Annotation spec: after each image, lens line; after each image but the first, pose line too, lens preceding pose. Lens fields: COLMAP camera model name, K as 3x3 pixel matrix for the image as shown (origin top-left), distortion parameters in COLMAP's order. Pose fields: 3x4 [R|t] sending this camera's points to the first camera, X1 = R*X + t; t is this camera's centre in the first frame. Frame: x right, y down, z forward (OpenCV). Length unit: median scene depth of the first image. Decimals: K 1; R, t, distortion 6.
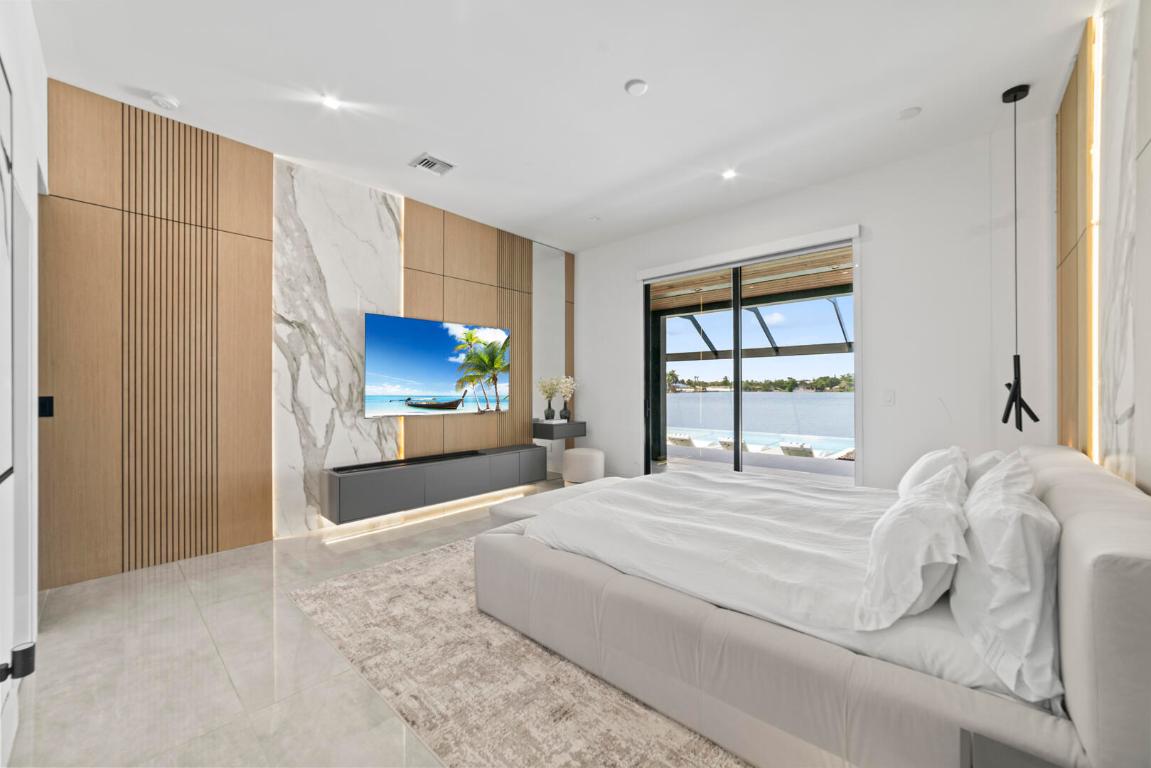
lens RADIAL K [[443.0, 0, 572.3], [0, 443.0, 386.9], [0, 0, 1]] dist [-0.003145, -0.000025]
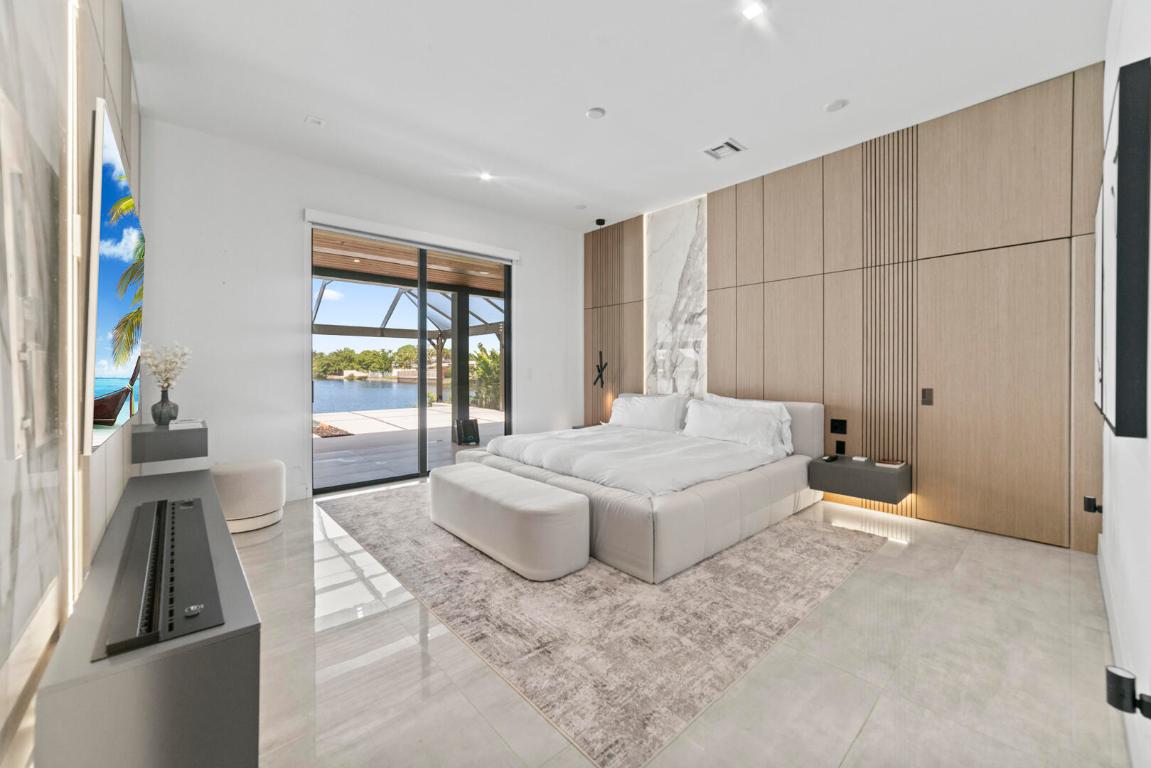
lens RADIAL K [[443.0, 0, 572.2], [0, 443.0, 374.3], [0, 0, 1]] dist [-0.003145, -0.000025]
pose [[0.097461, -0.005342, 0.995225, -0.623567], [-0.003631, 0.999977, 0.005723, 0.012793], [-0.995233, -0.004172, 0.097439, 0.560040]]
